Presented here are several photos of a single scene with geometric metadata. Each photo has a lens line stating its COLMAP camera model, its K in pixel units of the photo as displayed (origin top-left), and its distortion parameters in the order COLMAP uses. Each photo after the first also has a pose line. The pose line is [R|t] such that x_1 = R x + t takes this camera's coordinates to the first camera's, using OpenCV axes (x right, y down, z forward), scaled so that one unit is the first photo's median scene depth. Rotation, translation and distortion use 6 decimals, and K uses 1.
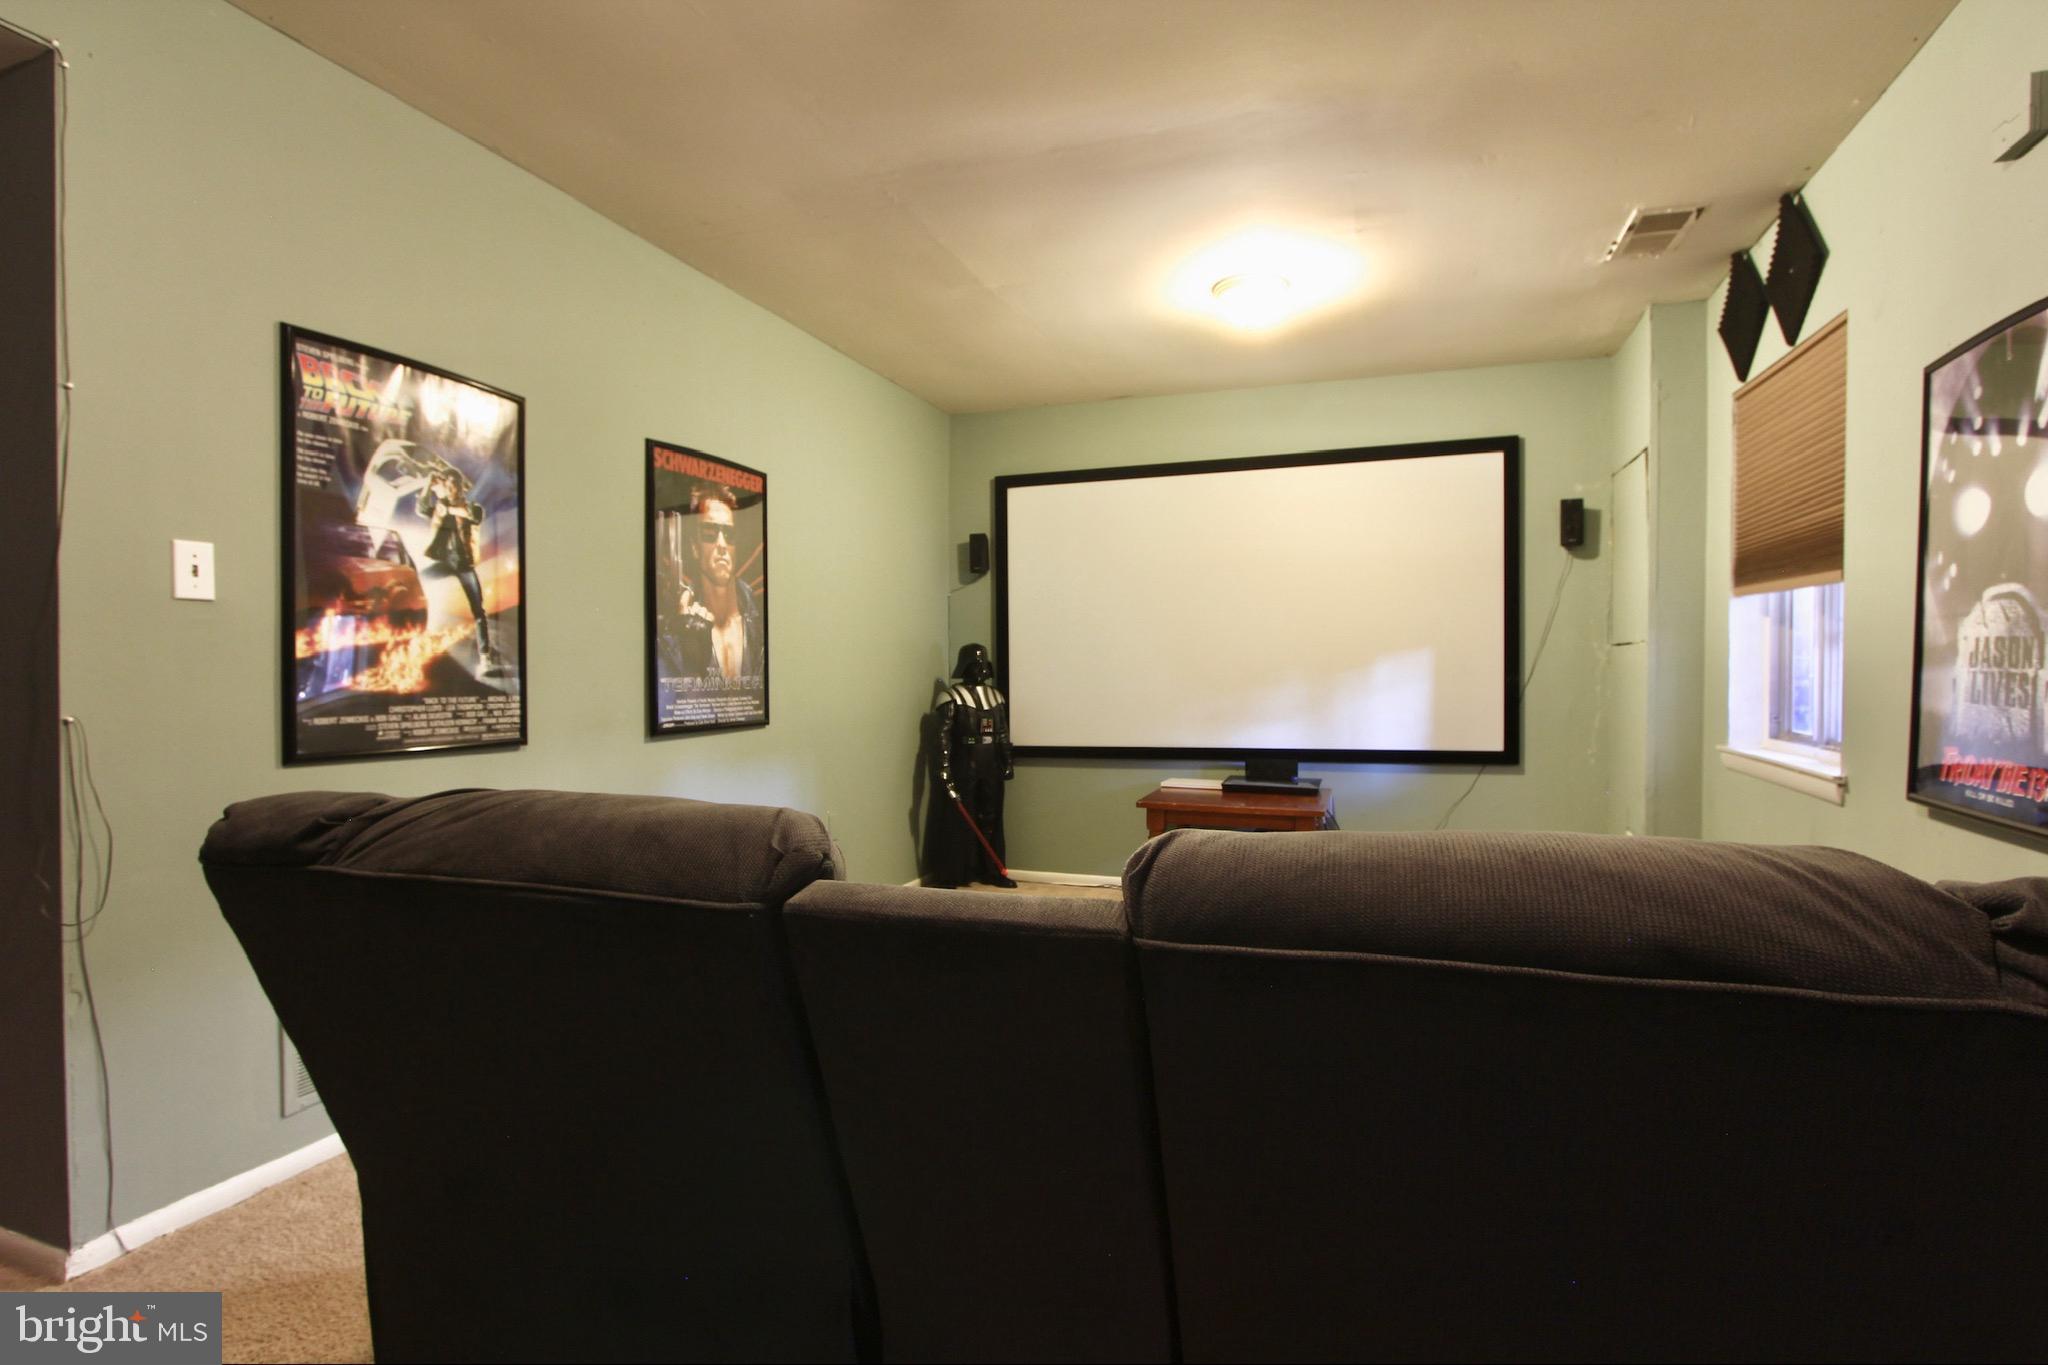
lens RADIAL K [[1027.1, 0, 1063.1], [0, 1027.1, 680.8], [0, 0, 1]] dist [-0.010524, -0.000585]
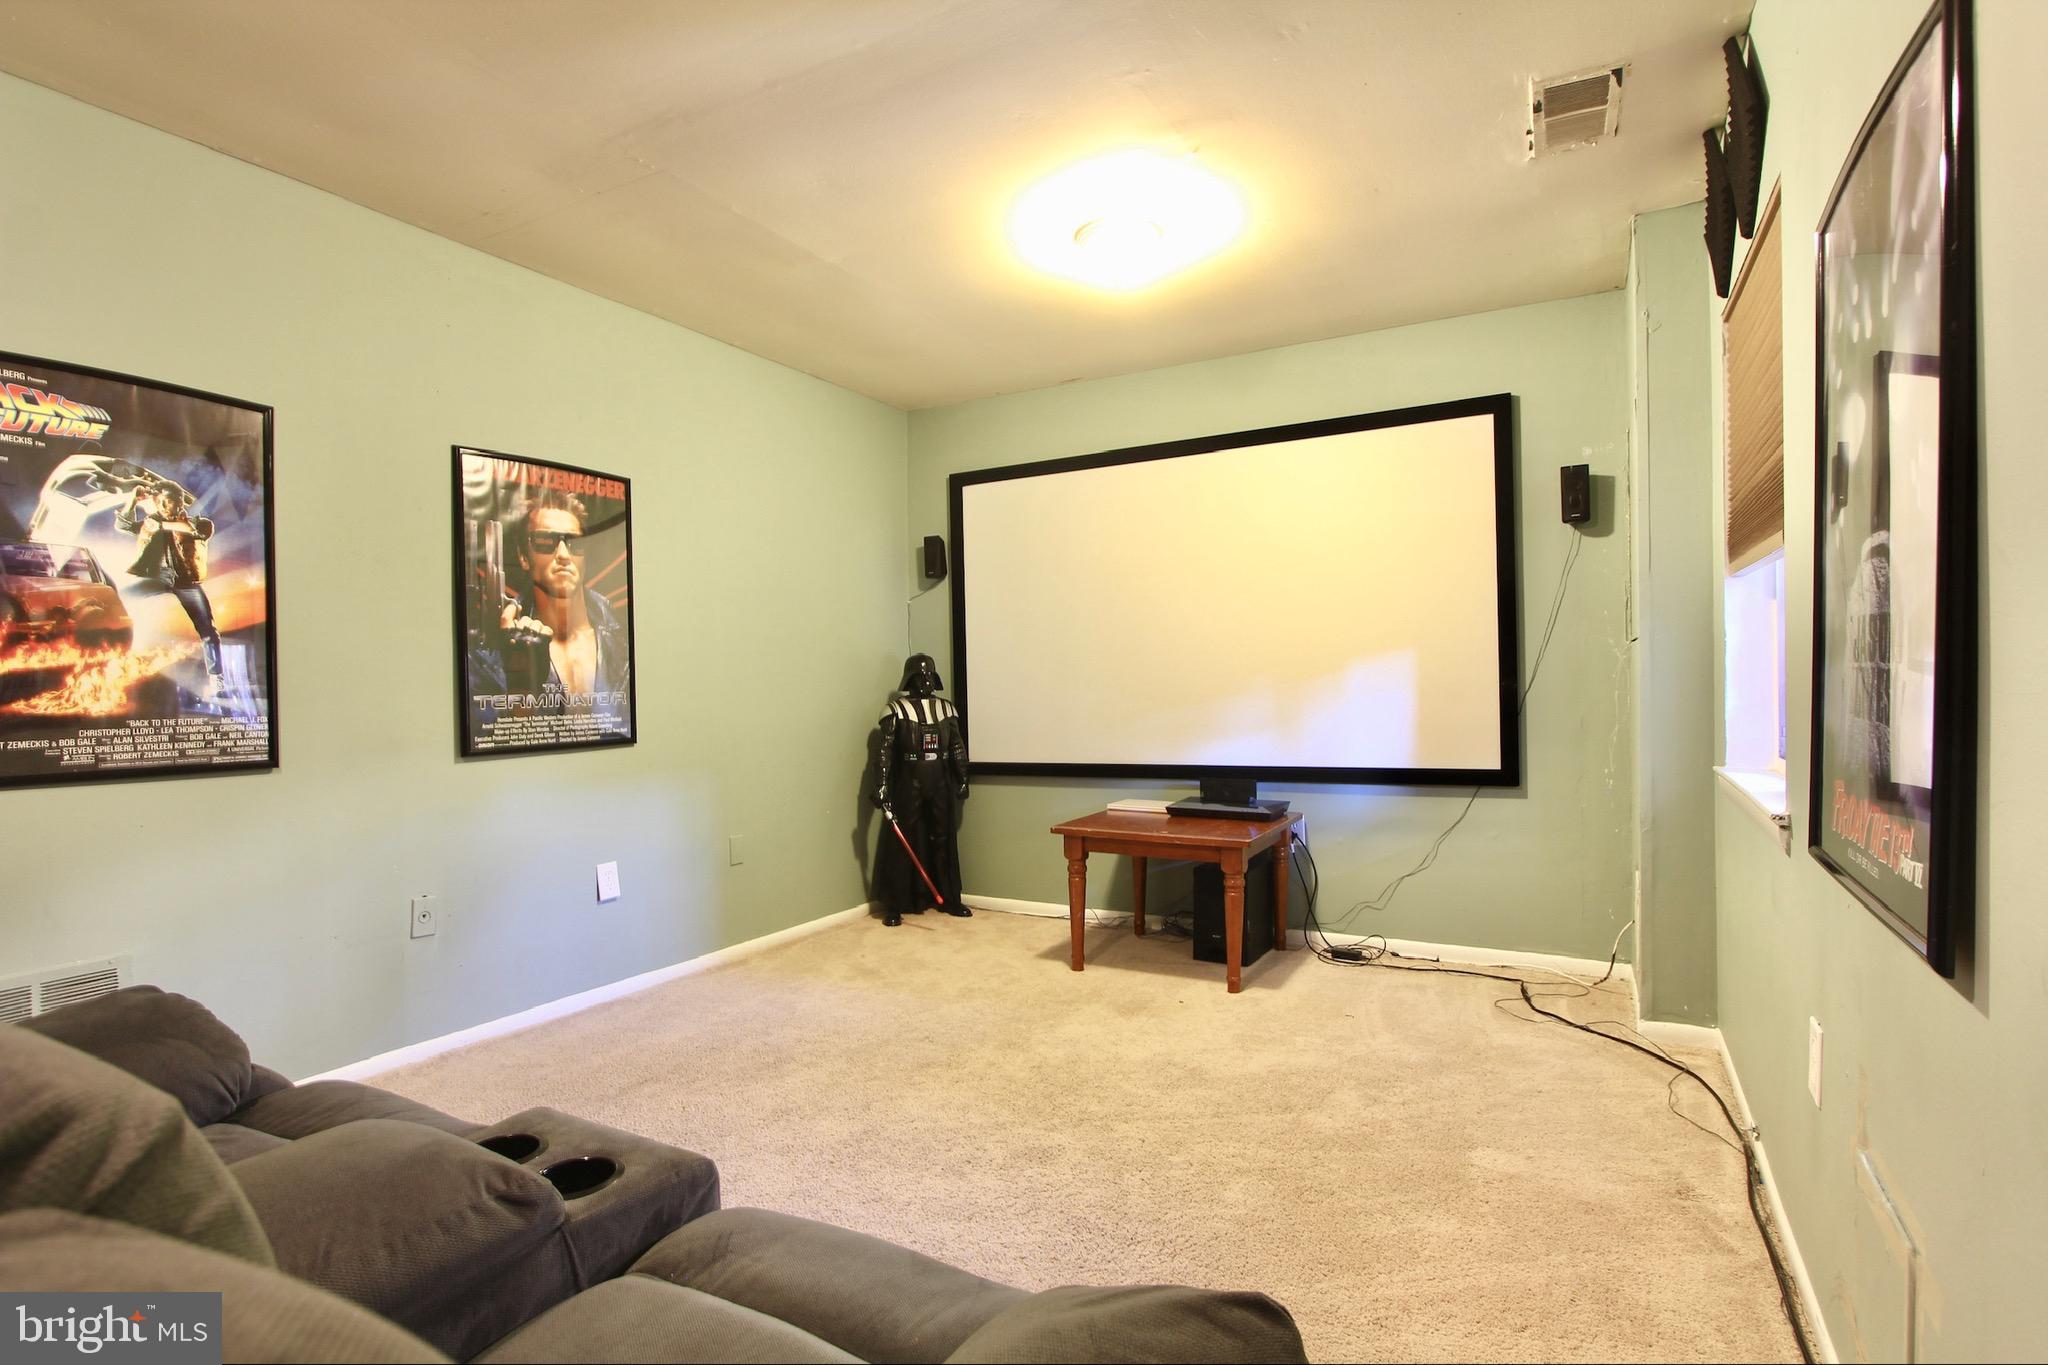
lens RADIAL K [[1027.1, 0, 1053.9], [0, 1027.1, 683.3], [0, 0, 1]] dist [-0.010524, -0.000585]
pose [[0.984571, -0.013684, -0.174449, 0.377383], [0.012488, 0.999890, -0.007952, -0.000067], [0.174539, 0.005651, 0.984634, 0.193921]]
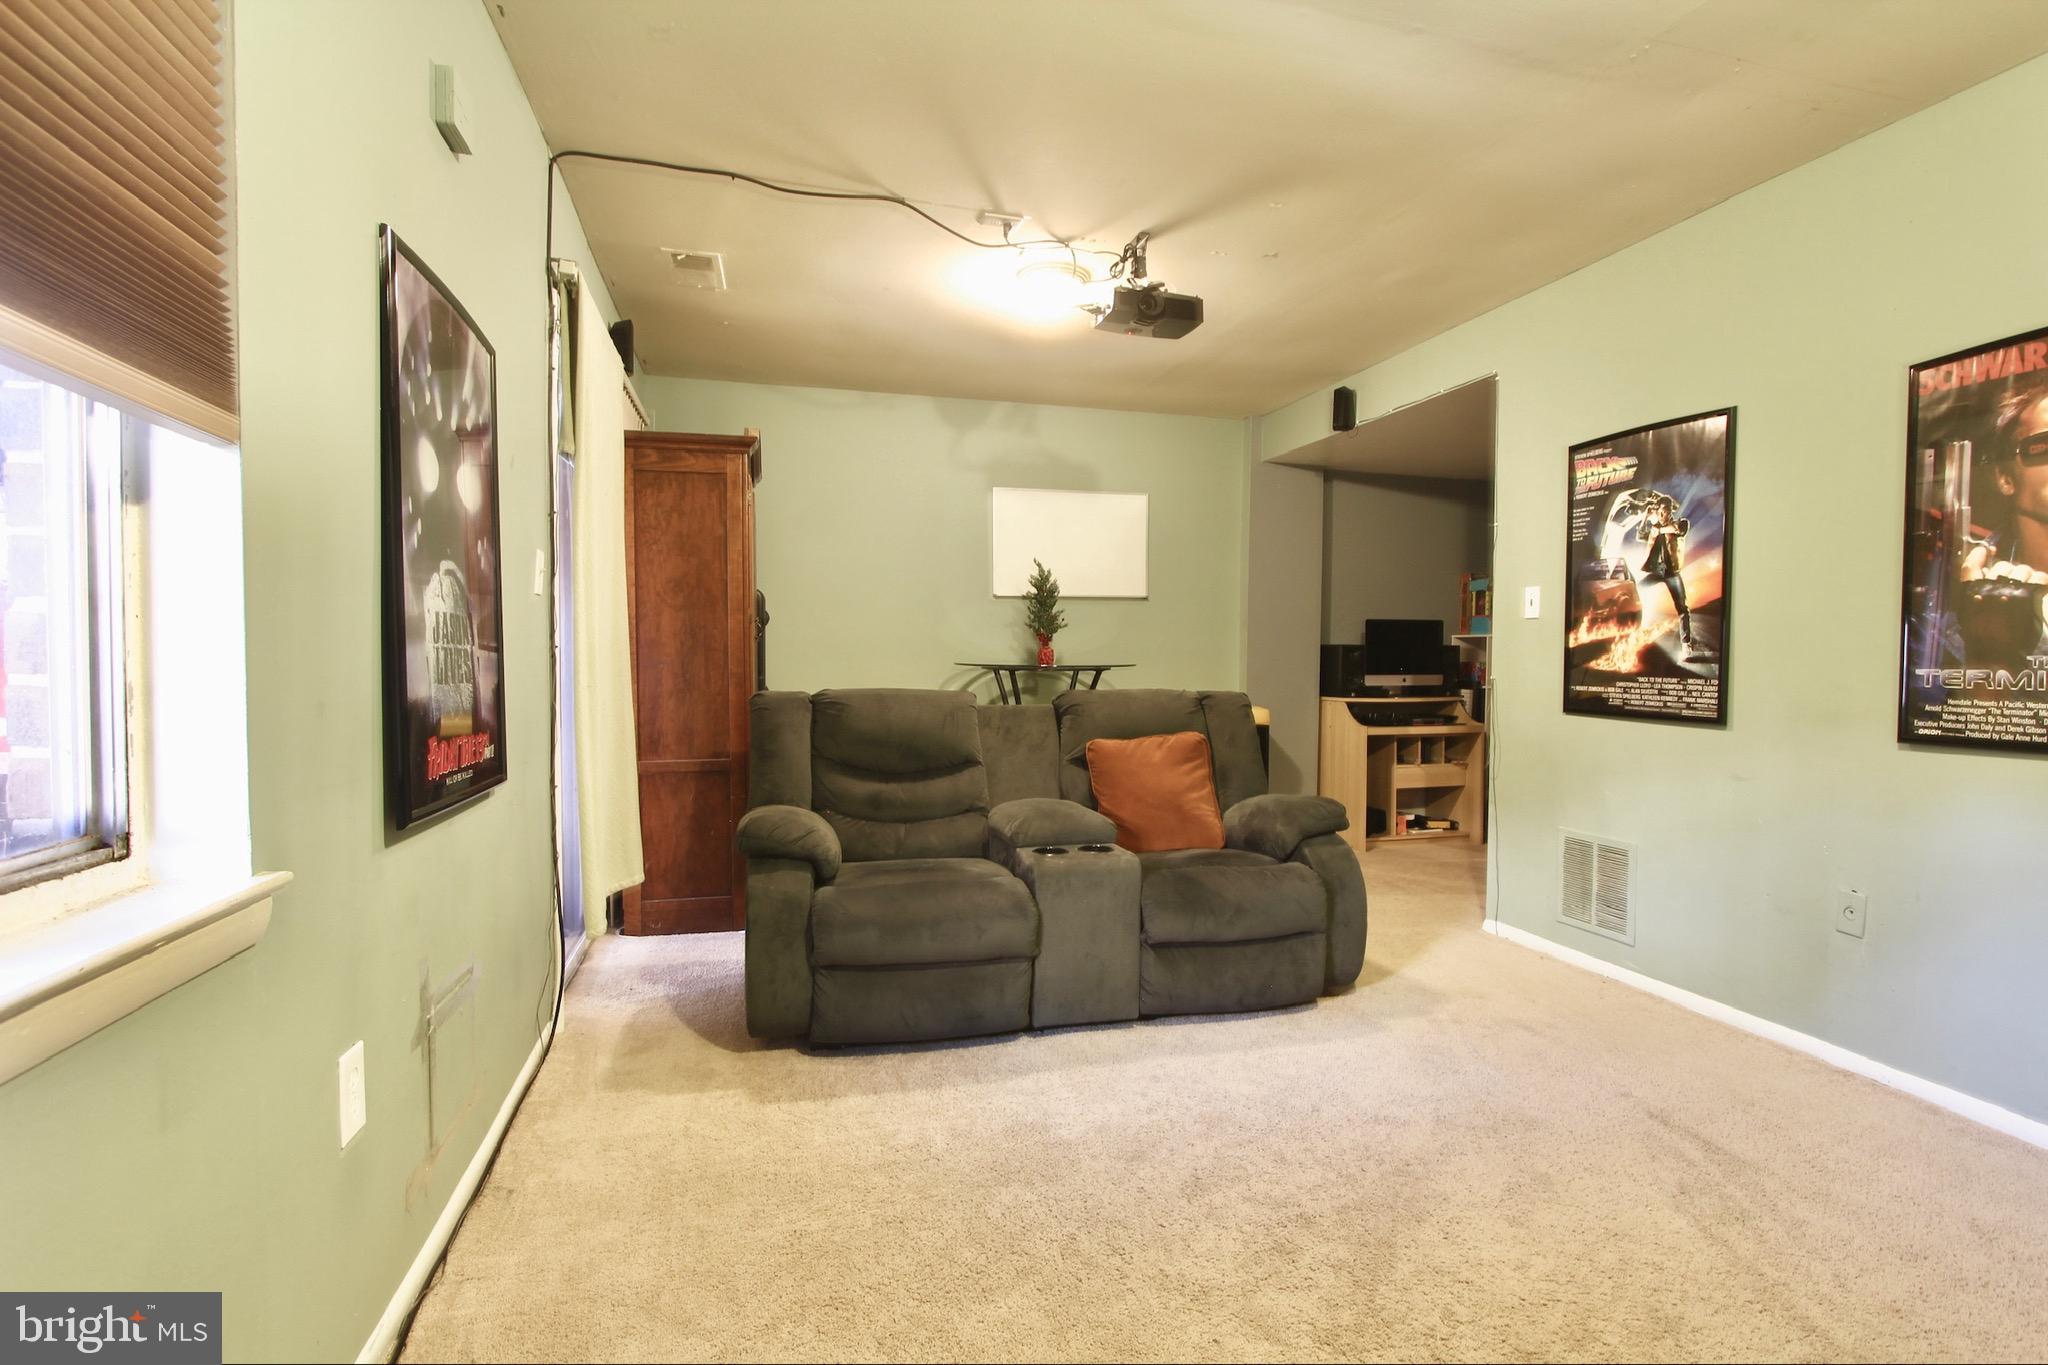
lens RADIAL K [[1027.1, 0, 1024.5], [0, 1027.1, 684.6], [0, 0, 1]] dist [-0.010524, -0.000585]
pose [[-0.843841, 0.010279, -0.536495, 0.725331], [-0.013629, 0.999083, 0.040577, -0.015662], [0.536420, 0.041553, -0.842928, 1.592316]]
